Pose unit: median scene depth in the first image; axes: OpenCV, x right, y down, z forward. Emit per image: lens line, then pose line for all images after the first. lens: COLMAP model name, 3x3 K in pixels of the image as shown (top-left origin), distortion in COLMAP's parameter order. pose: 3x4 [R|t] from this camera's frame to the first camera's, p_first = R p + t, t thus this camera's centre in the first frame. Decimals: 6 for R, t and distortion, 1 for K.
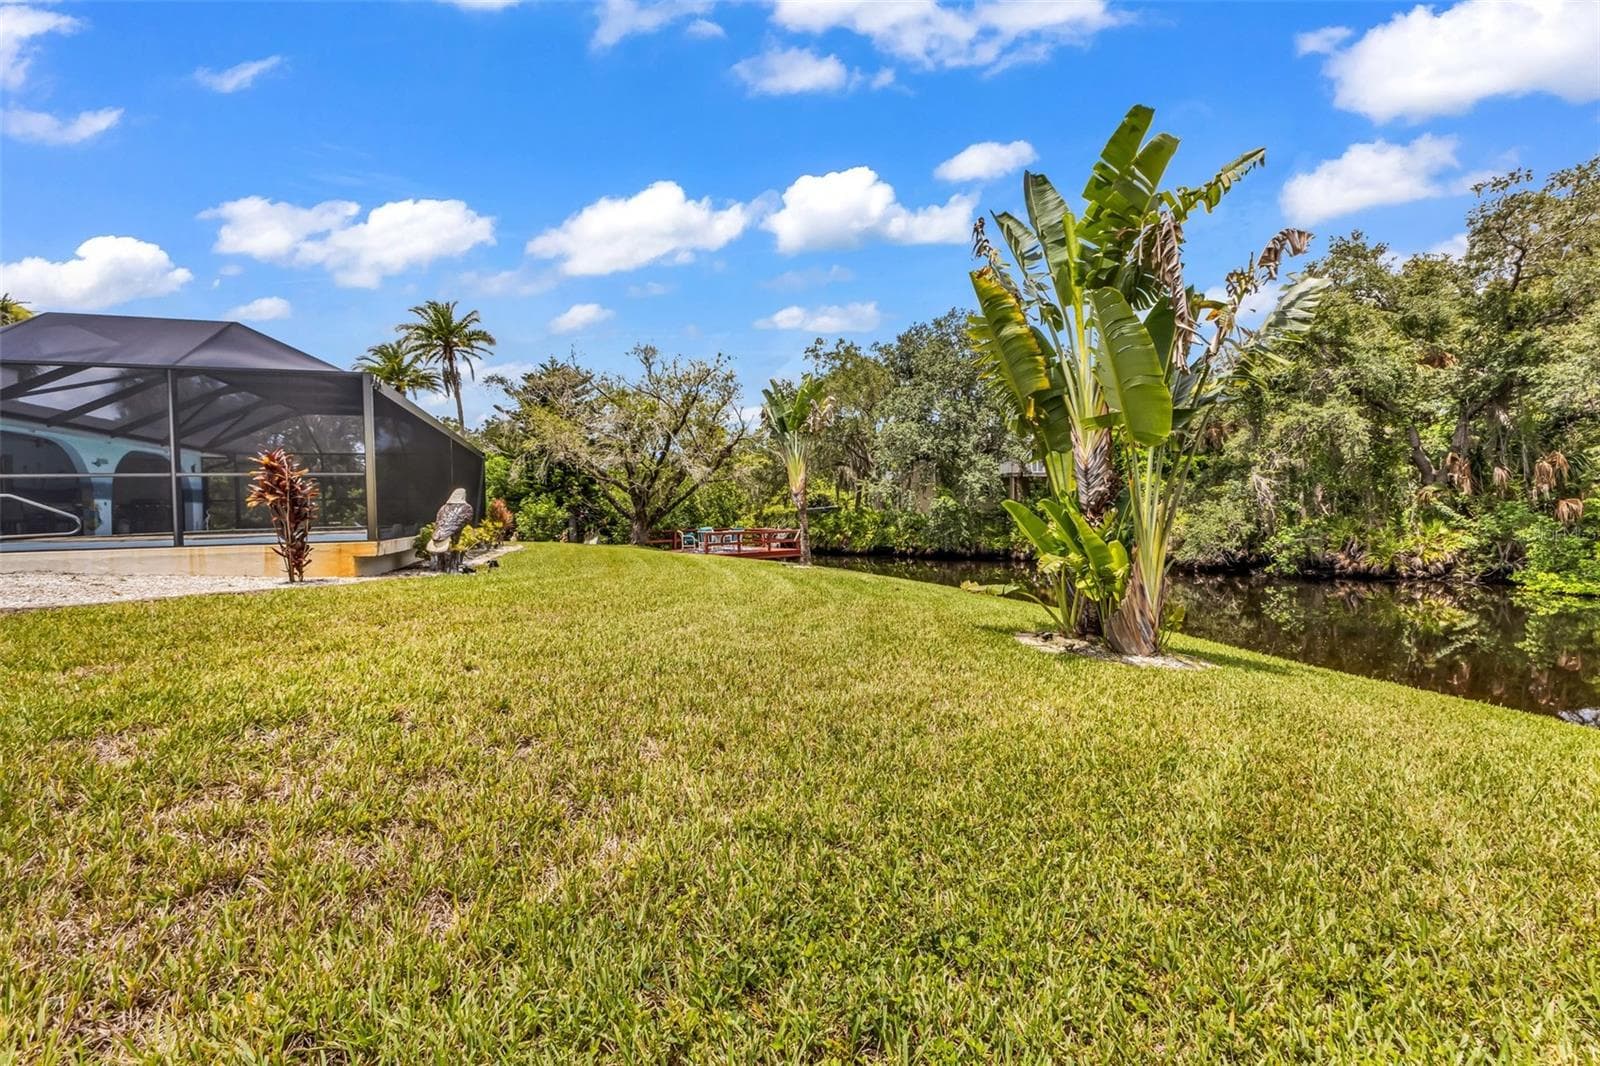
lens RADIAL K [[709.4, 0, 803.7], [0, 709.4, 528.9], [0, 0, 1]] dist [0.008111, 0.000019]
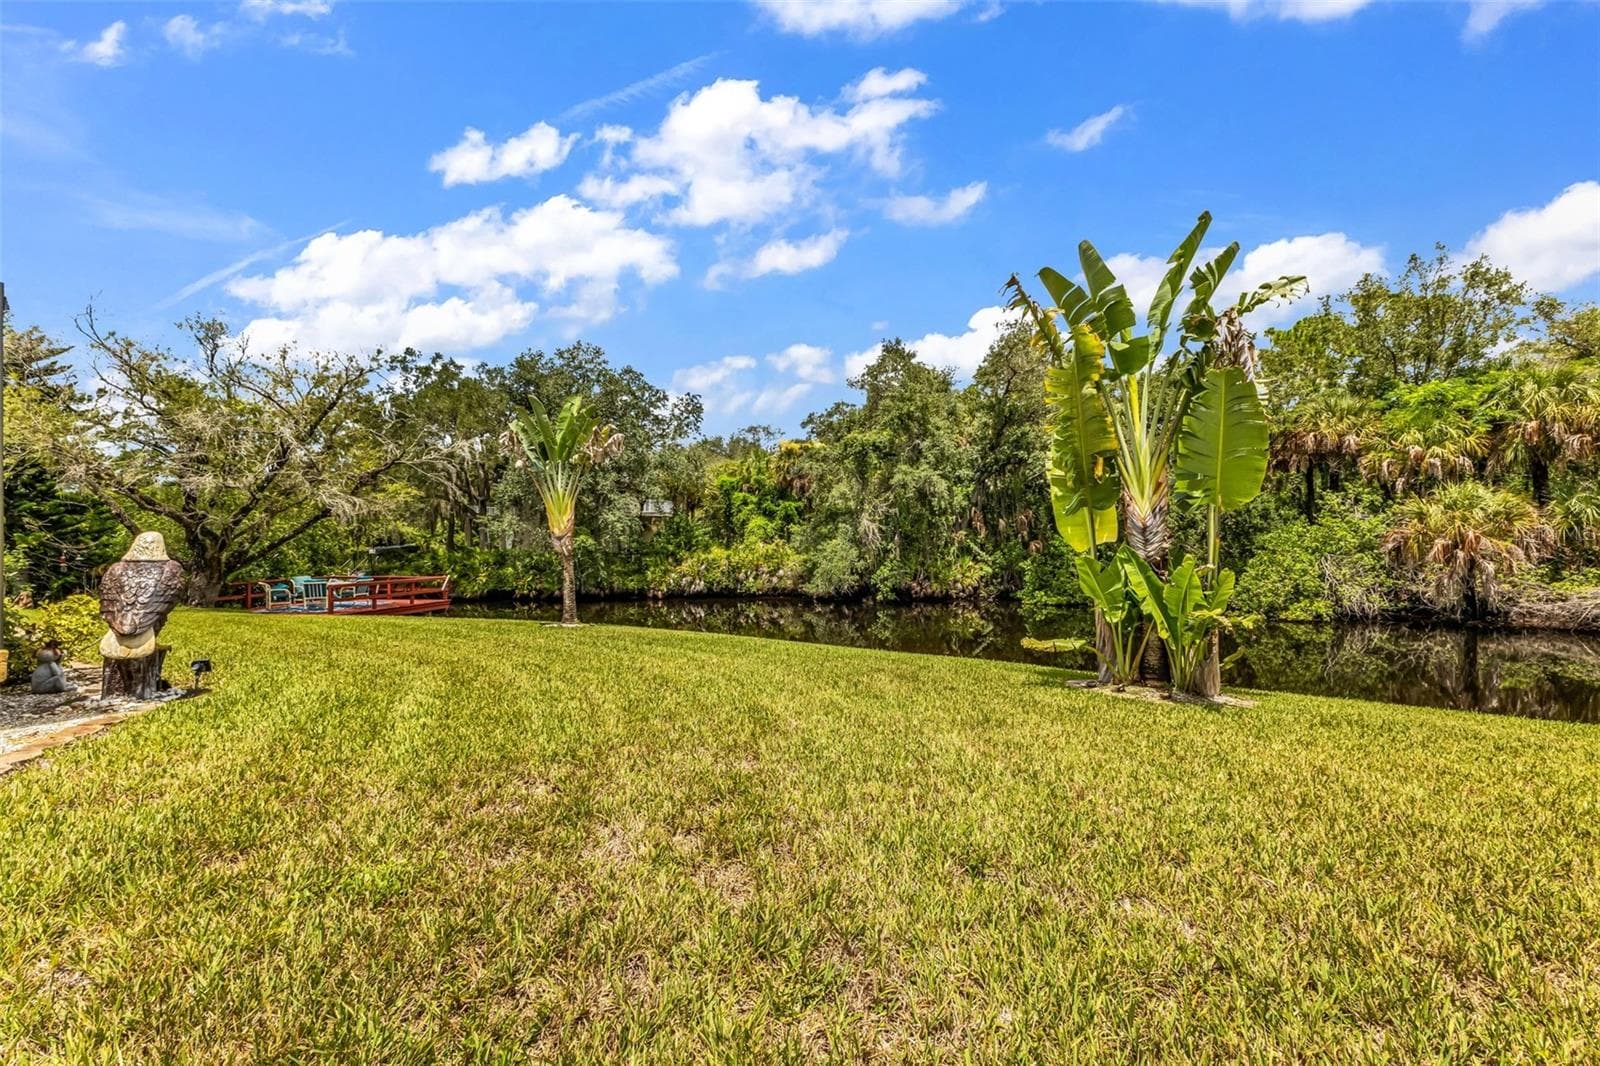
lens RADIAL K [[685.8, 0, 800.0], [0, 685.8, 533.0], [0, 0, 1]] dist [0.009963, -0.000341]
pose [[0.804098, 0.007930, 0.594443, -0.146919], [0.019019, 0.999056, -0.039055, -0.009597], [-0.594192, 0.042710, 0.803188, 0.109415]]
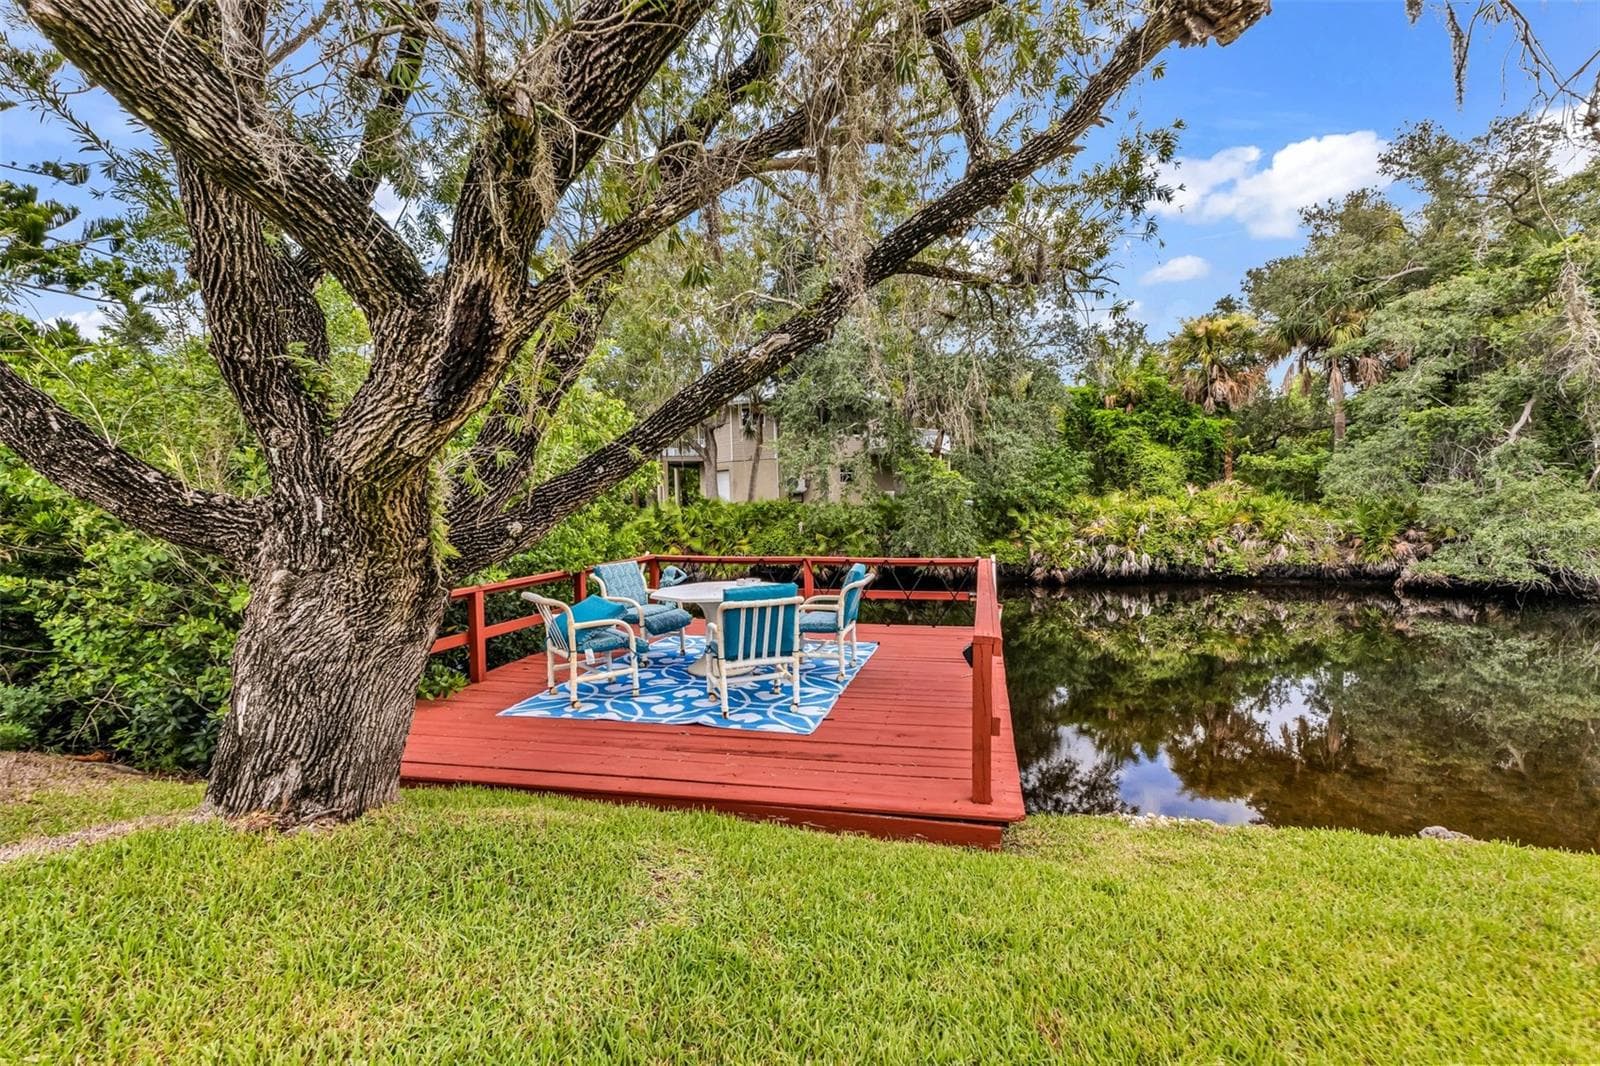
lens RADIAL K [[705.3, 0, 809.0], [0, 705.3, 532.7], [0, 0, 1]] dist [0.011678, -0.000070]
pose [[0.869112, -0.031404, 0.493618, -0.195111], [0.029421, 0.999498, 0.011785, -0.013214], [-0.493740, 0.004280, 0.869599, 0.762150]]
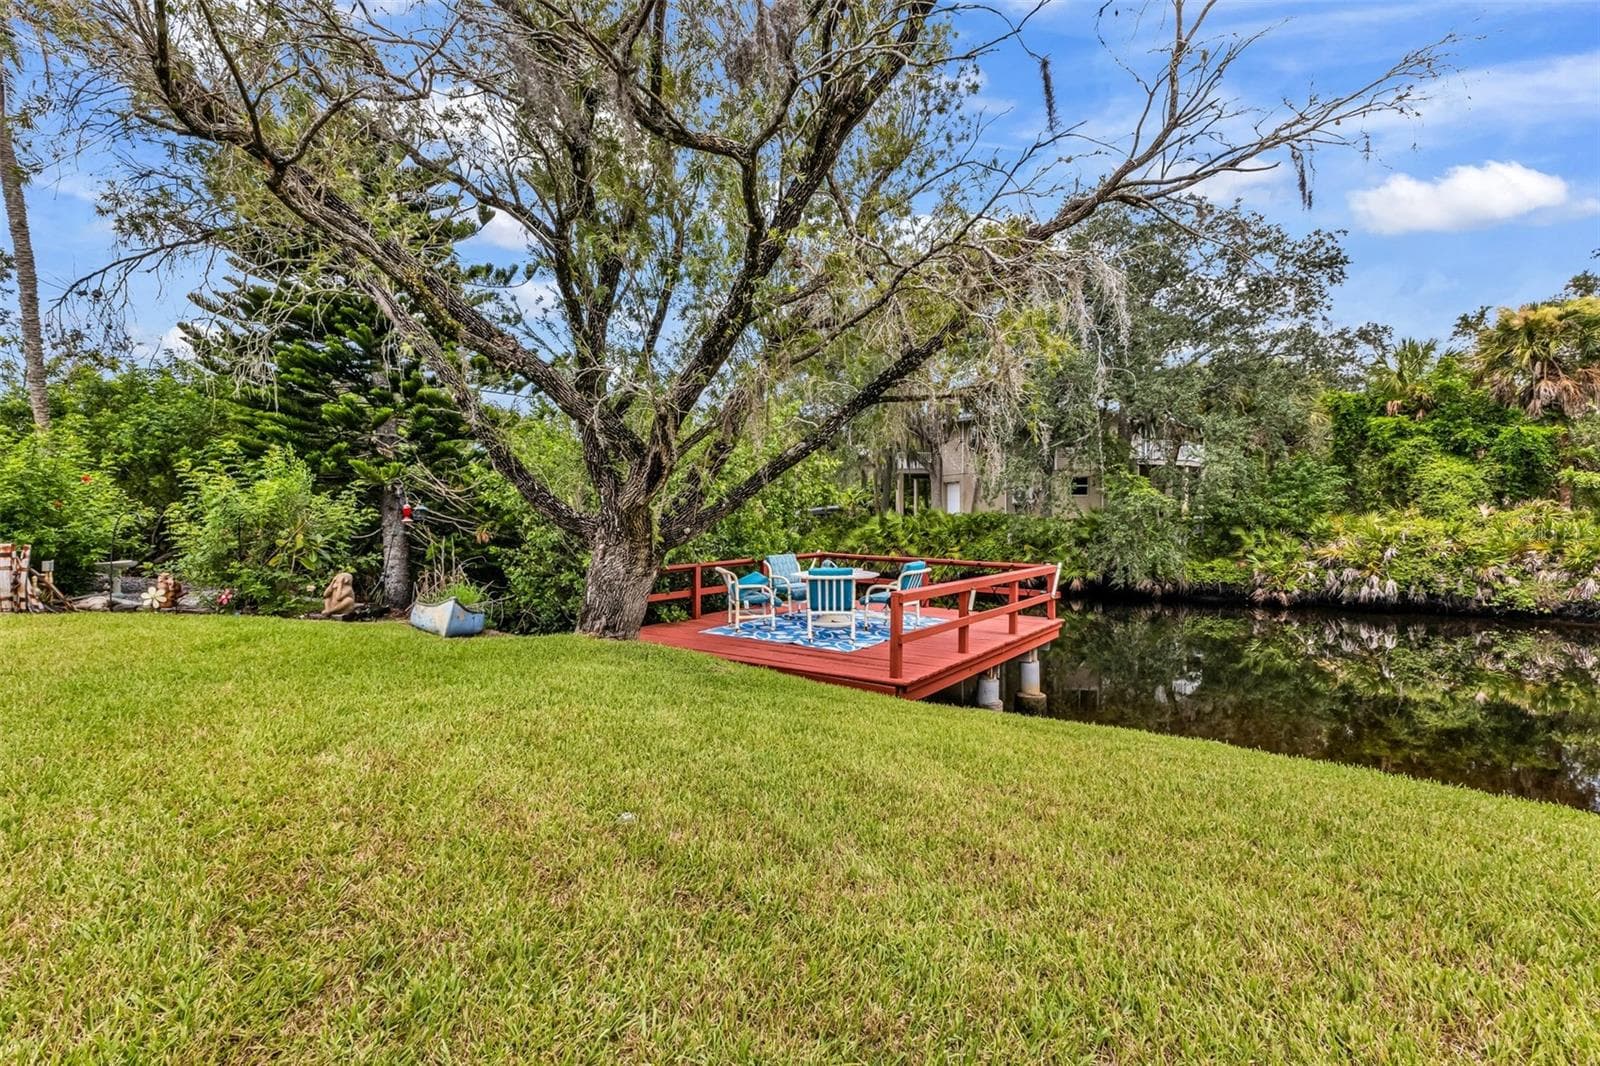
lens RADIAL K [[719.4, 0, 807.0], [0, 719.4, 537.0], [0, 0, 1]] dist [0.010876, -0.000475]
pose [[0.989239, 0.003909, 0.146258, -0.178021], [-0.004331, 0.999987, 0.002569, -0.012611], [-0.146246, -0.003175, 0.989243, 0.636055]]
